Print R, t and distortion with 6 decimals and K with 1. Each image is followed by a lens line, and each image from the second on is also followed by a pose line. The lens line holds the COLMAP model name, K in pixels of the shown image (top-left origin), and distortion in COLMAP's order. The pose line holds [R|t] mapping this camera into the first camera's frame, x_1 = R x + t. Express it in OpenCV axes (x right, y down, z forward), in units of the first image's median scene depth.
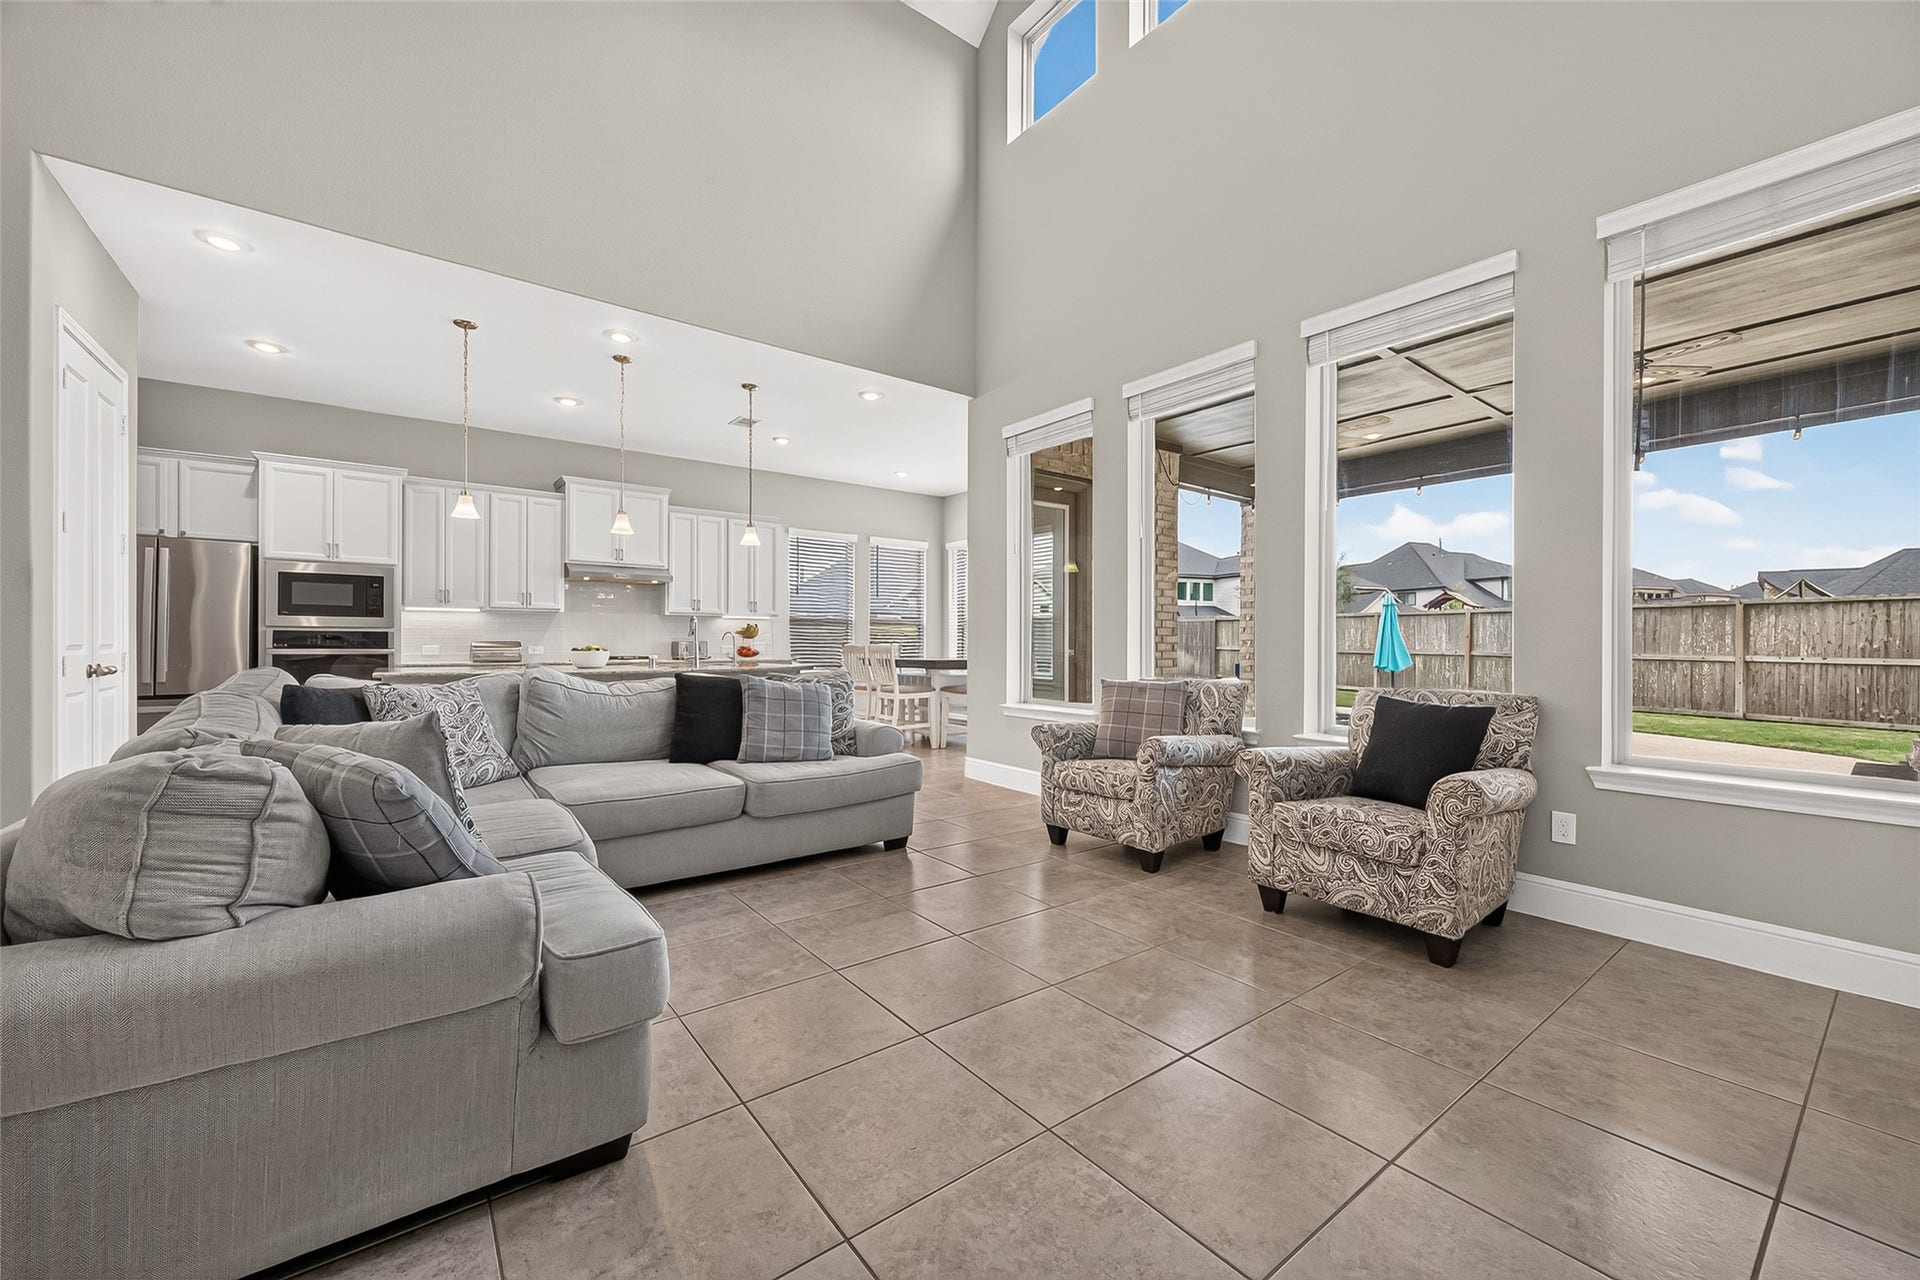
lens RADIAL K [[745.3, 0, 961.3], [0, 745.3, 644.8], [0, 0, 1]] dist [-0.001608, -0.000584]
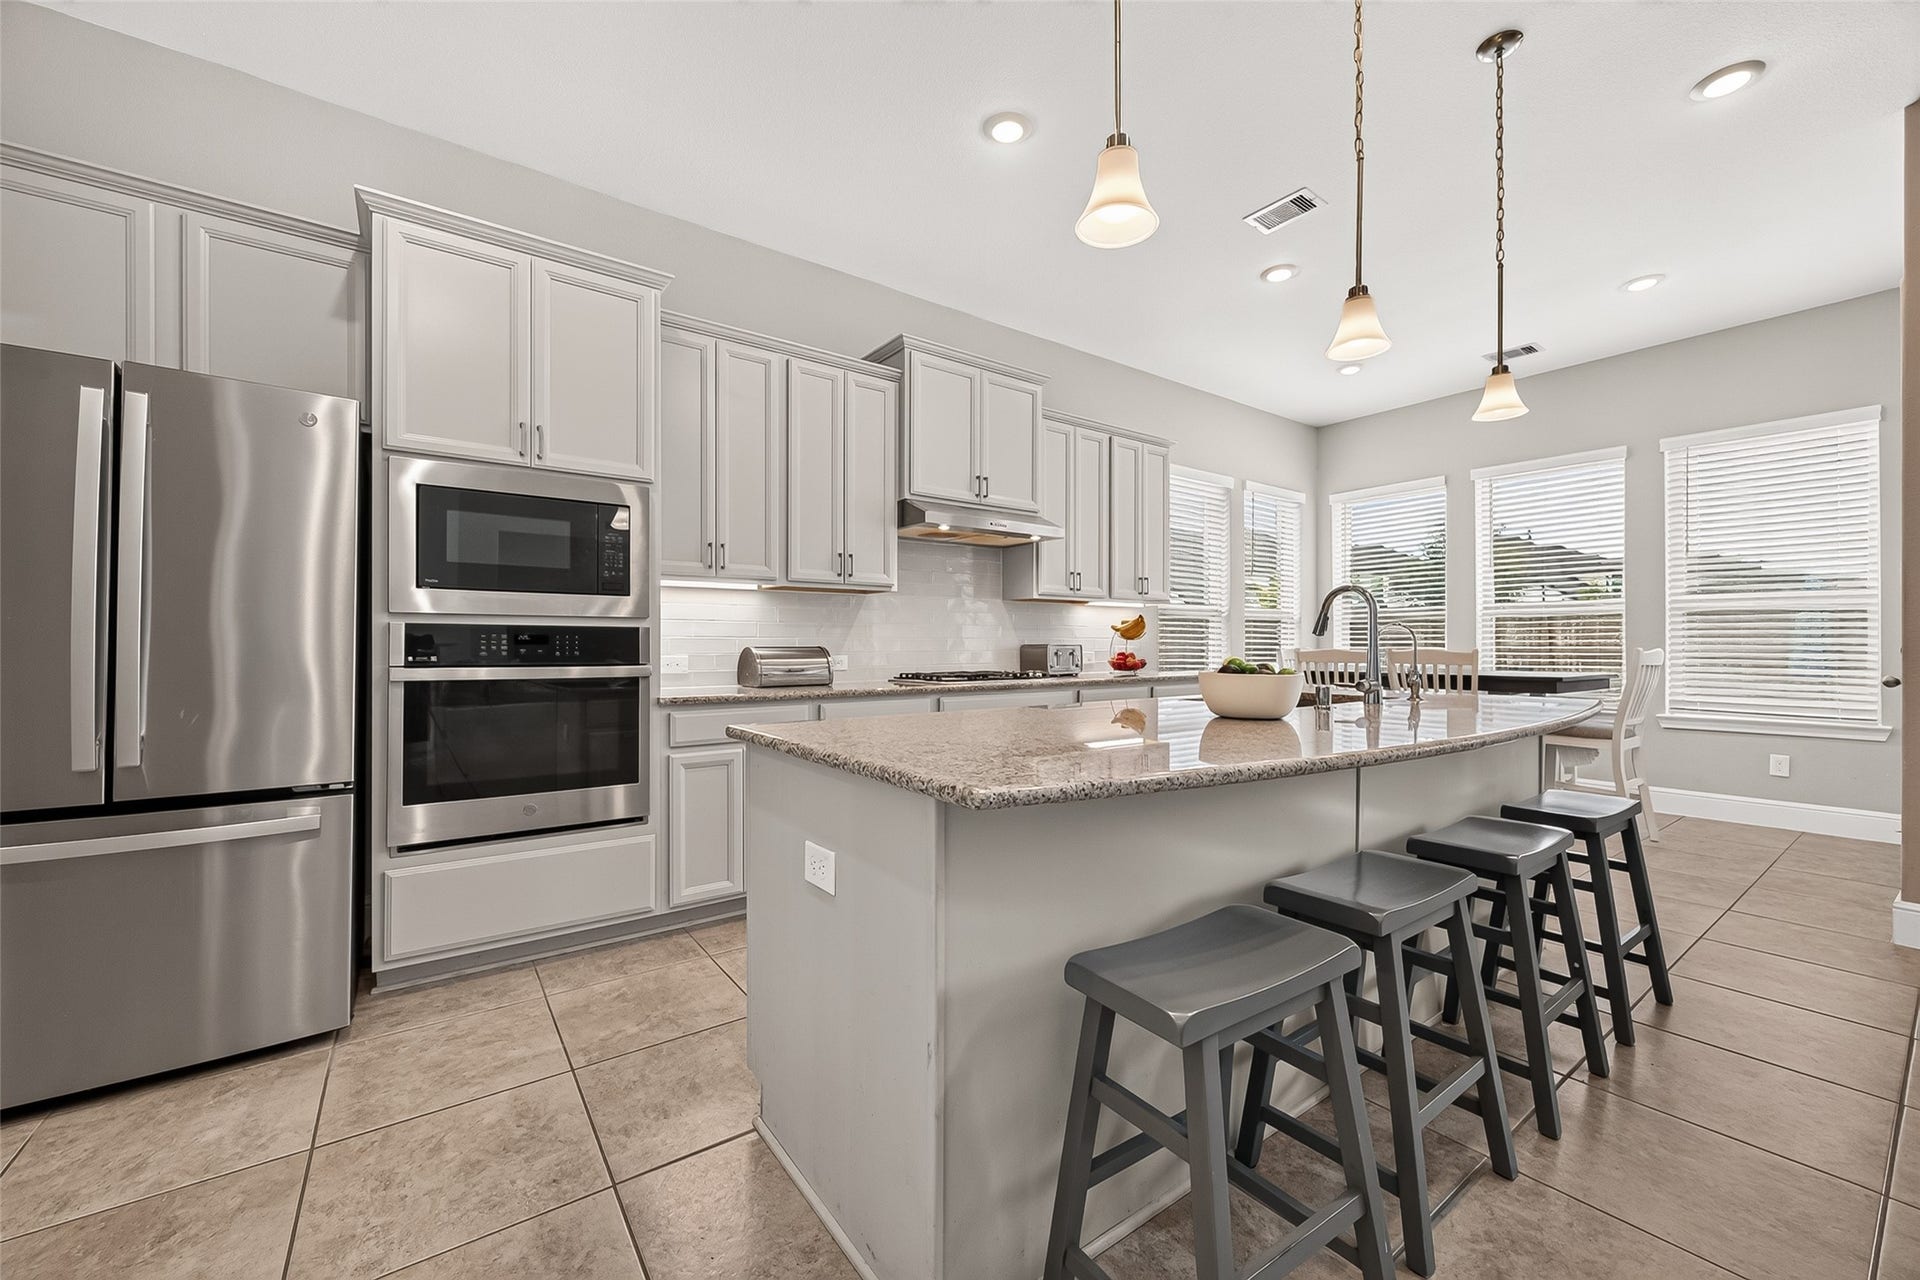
lens RADIAL K [[745.3, 0, 953.7], [0, 745.3, 638.6], [0, 0, 1]] dist [-0.001608, -0.000584]
pose [[0.999675, -0.000266, -0.025485, -0.554008], [0.000142, 0.999988, -0.004886, -0.008390], [0.025486, 0.004881, 0.999663, 0.540262]]
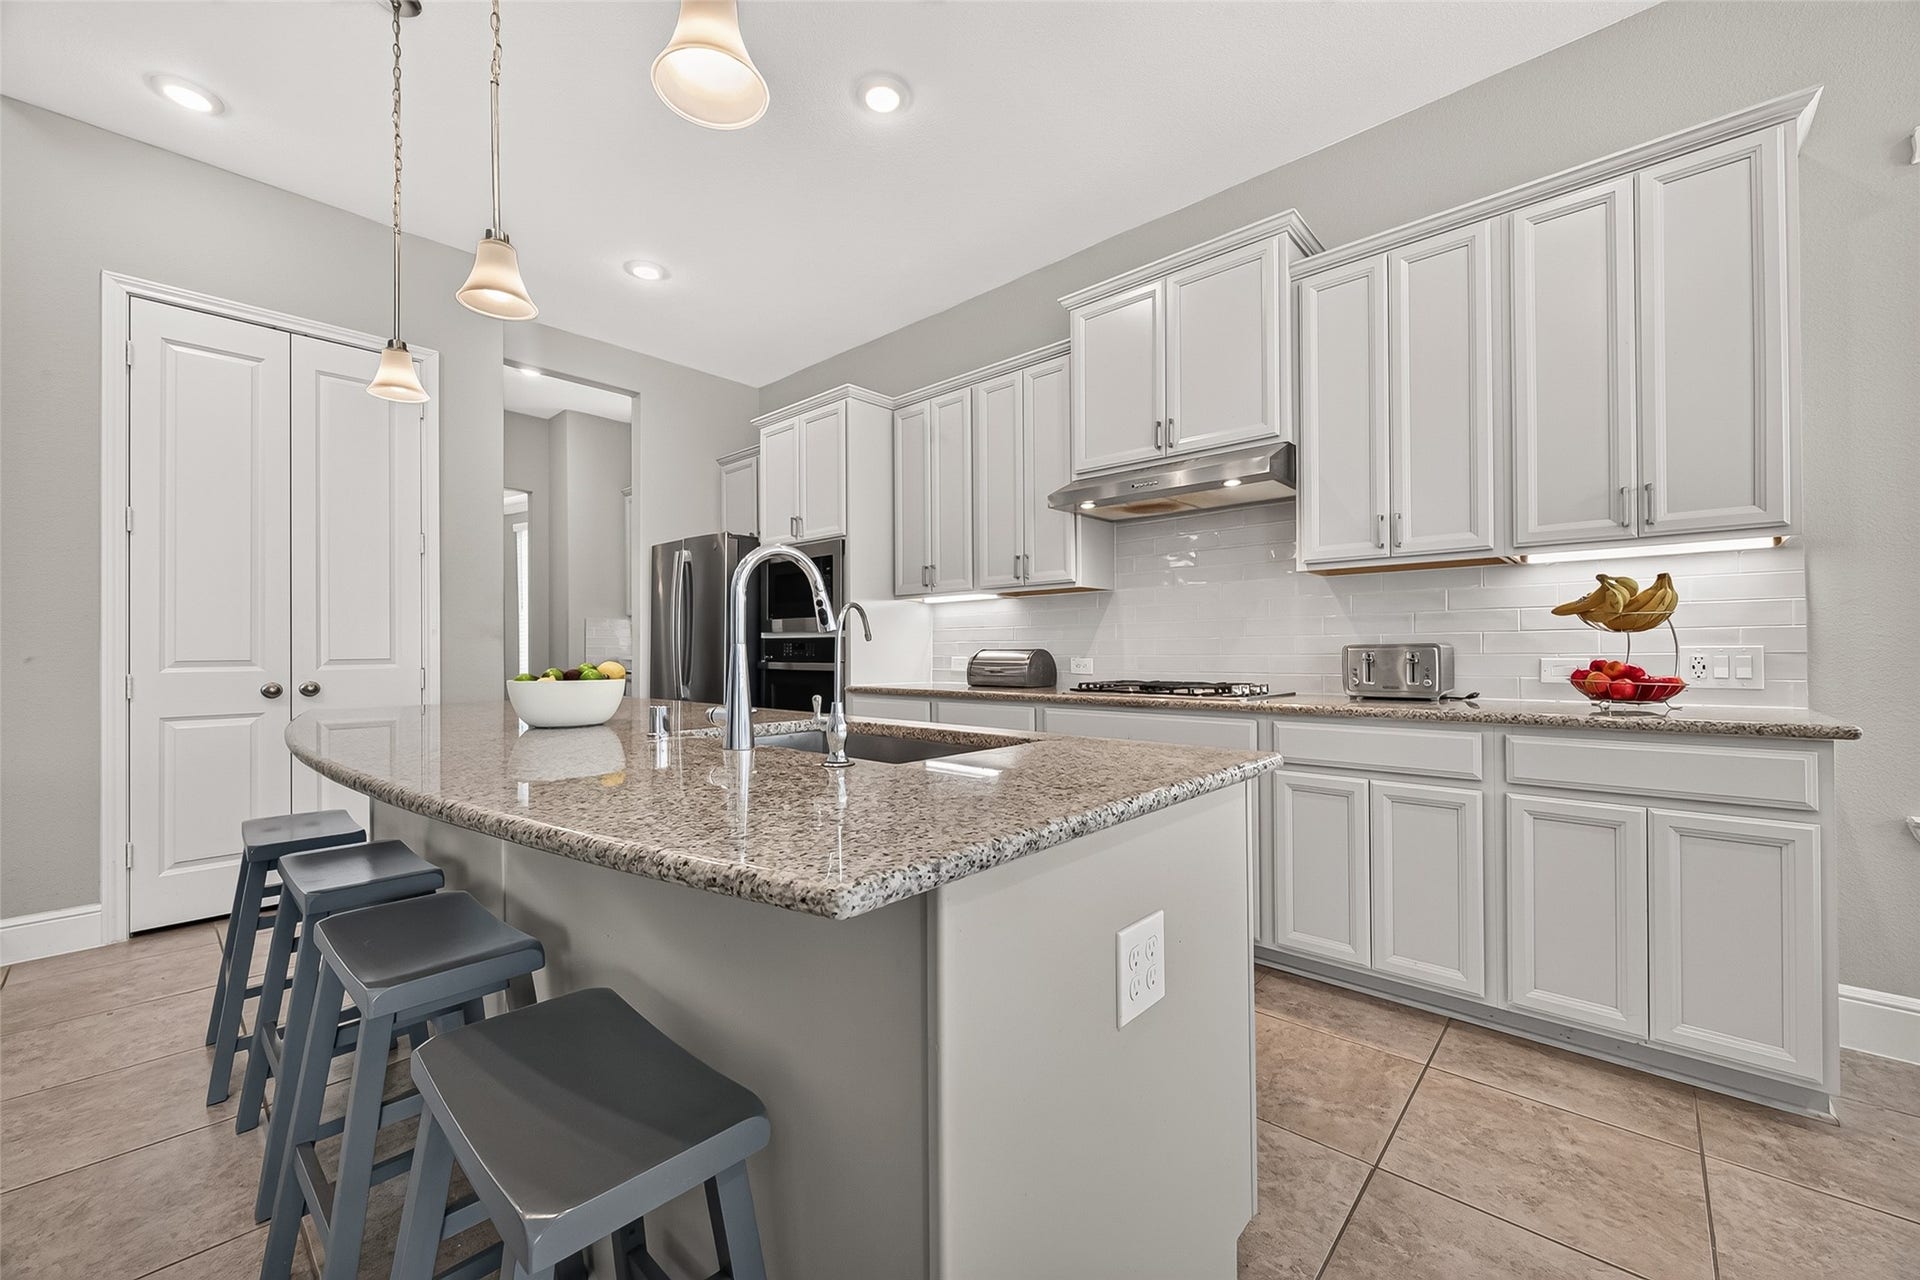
lens RADIAL K [[745.3, 0, 956.1], [0, 745.3, 634.3], [0, 0, 1]] dist [-0.001608, -0.000584]
pose [[0.177688, -0.026780, -0.983722, -0.097194], [0.002497, 0.999639, -0.026763, -0.001223], [0.984084, 0.002299, 0.177691, 0.973139]]
